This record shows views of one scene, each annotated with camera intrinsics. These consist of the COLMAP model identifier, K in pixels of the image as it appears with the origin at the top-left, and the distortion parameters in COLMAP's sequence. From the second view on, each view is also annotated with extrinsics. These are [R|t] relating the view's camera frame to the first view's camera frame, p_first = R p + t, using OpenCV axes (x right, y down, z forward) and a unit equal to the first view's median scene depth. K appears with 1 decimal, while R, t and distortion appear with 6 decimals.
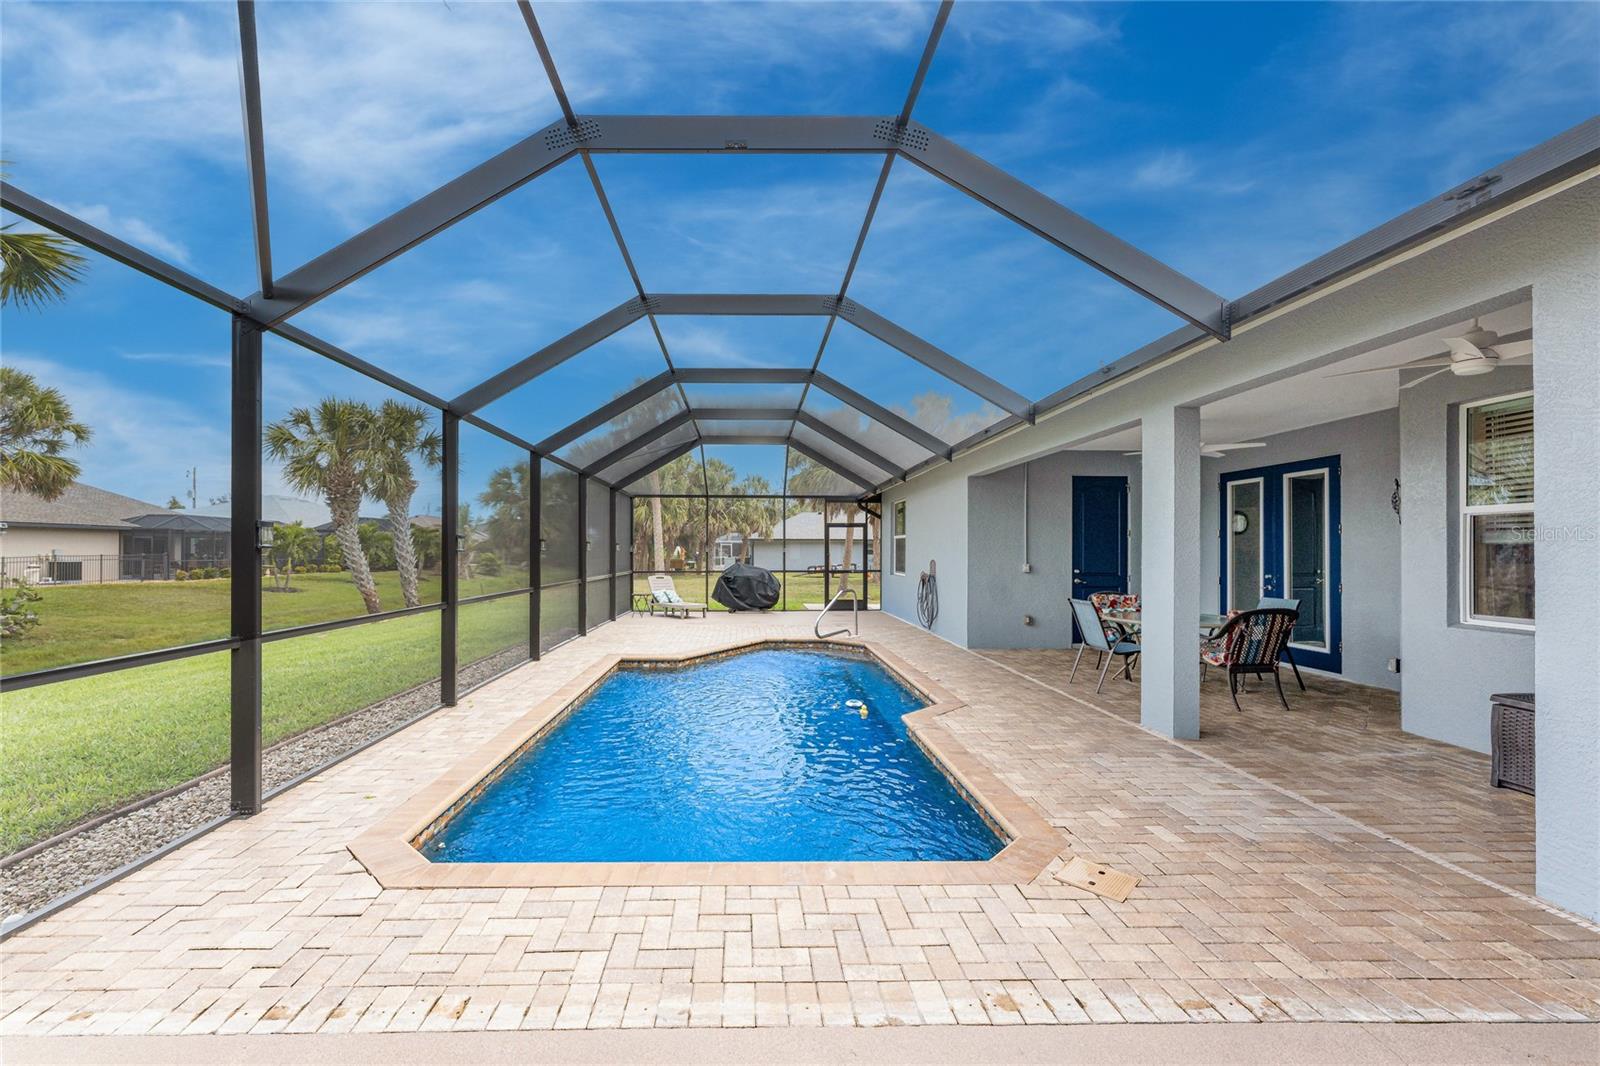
lens RADIAL K [[643.6, 0, 776.3], [0, 643.6, 545.6], [0, 0, 1]] dist [0.006026, -0.000605]
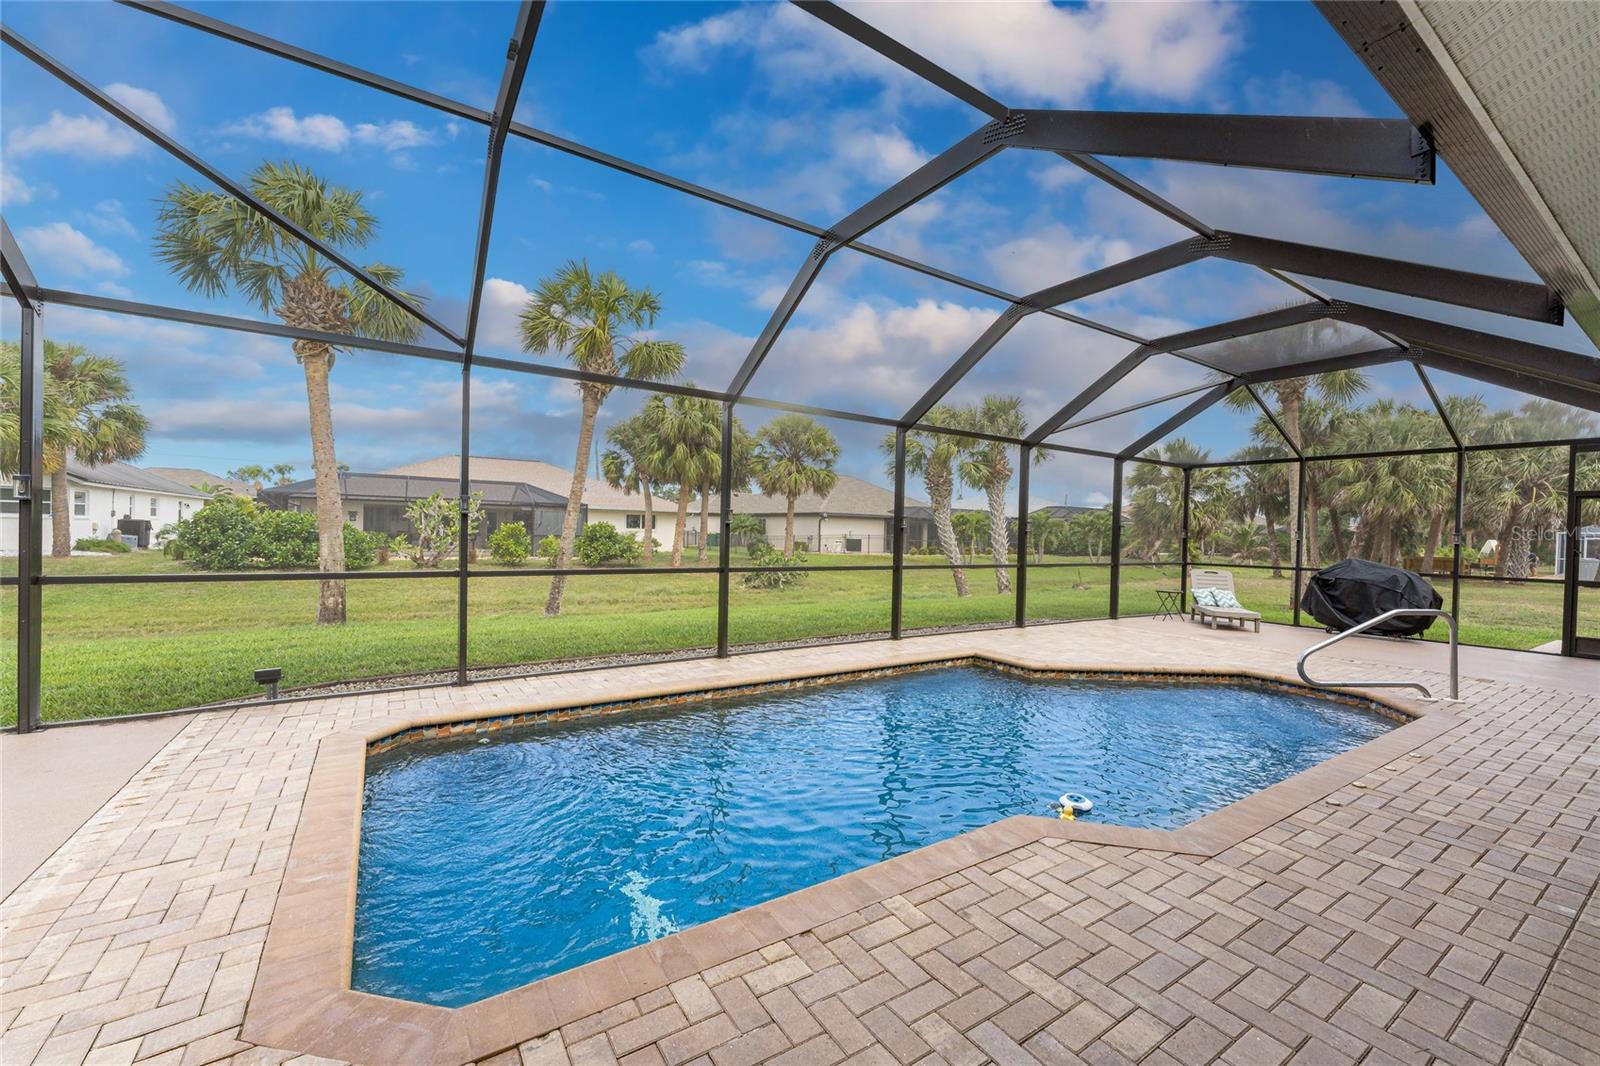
lens RADIAL K [[643.6, 0, 813.0], [0, 643.6, 541.4], [0, 0, 1]] dist [0.006026, -0.000605]
pose [[0.527793, 0.024219, -0.849027, 0.369797], [-0.015996, 0.999700, 0.018573, 0.012055], [0.849222, 0.003778, 0.528022, 0.356770]]
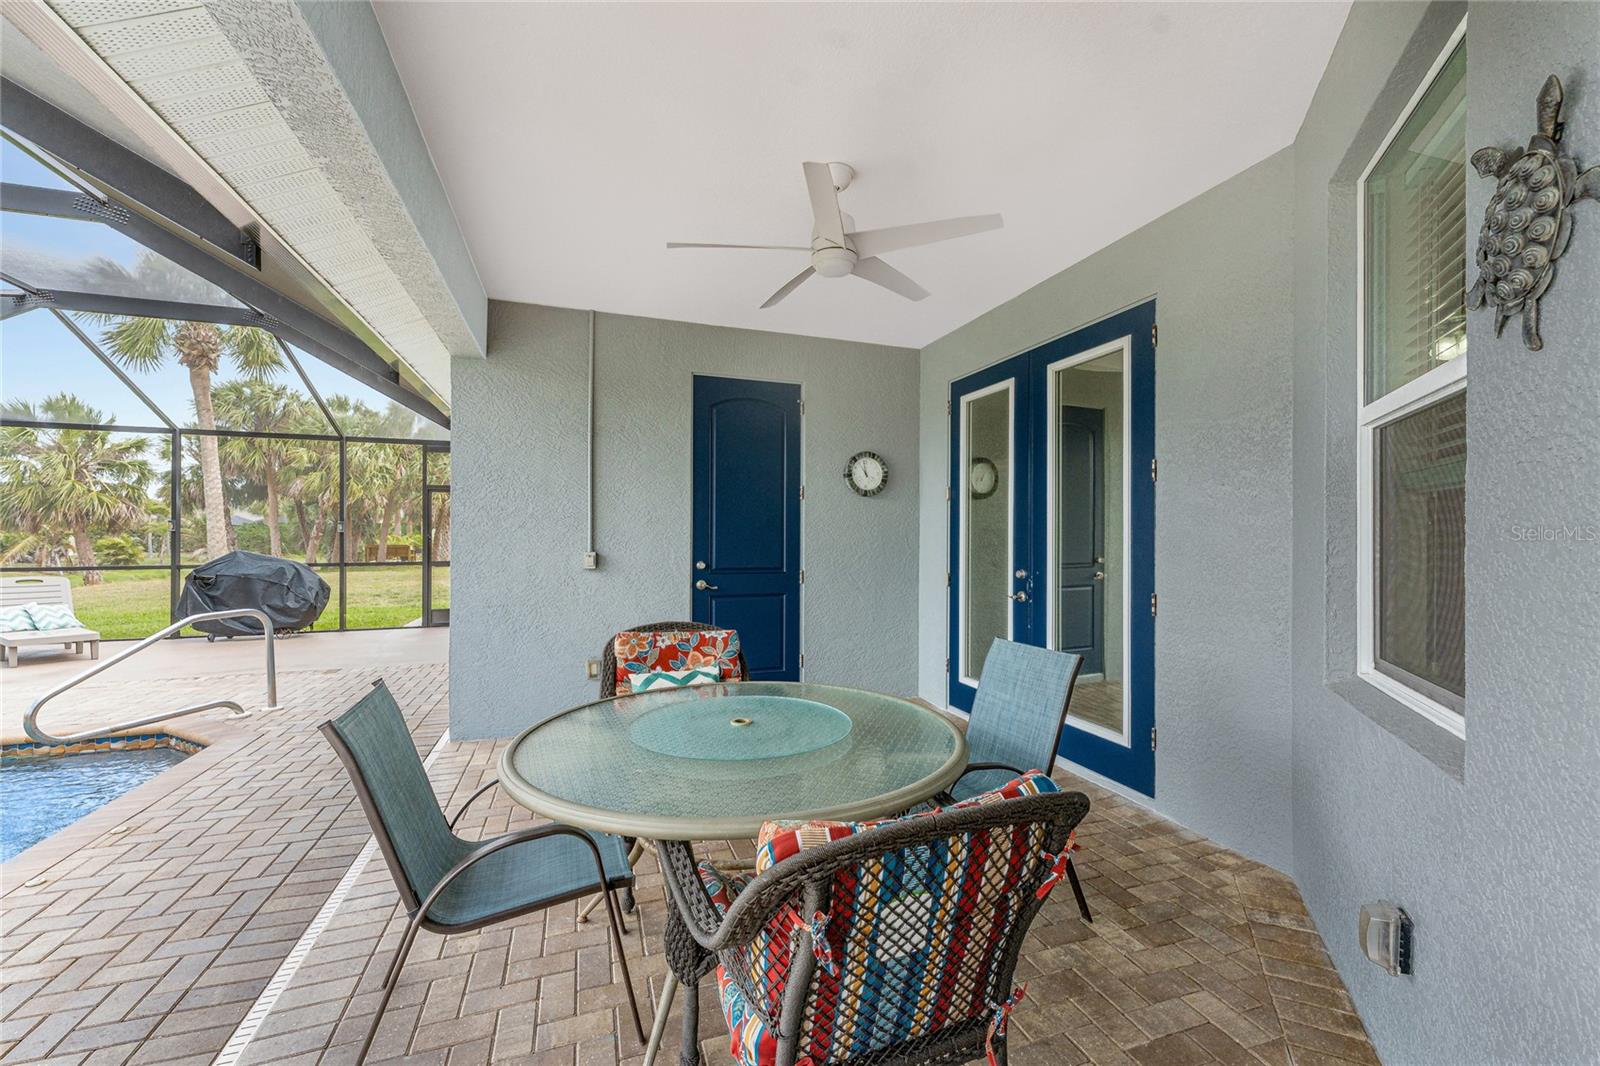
lens RADIAL K [[643.6, 0, 802.9], [0, 643.6, 533.7], [0, 0, 1]] dist [0.006026, -0.000605]
pose [[0.957585, 0.000640, 0.288149, 0.446567], [-0.002334, 0.999982, 0.005536, 0.013853], [-0.288140, -0.005974, 0.957570, 0.559005]]
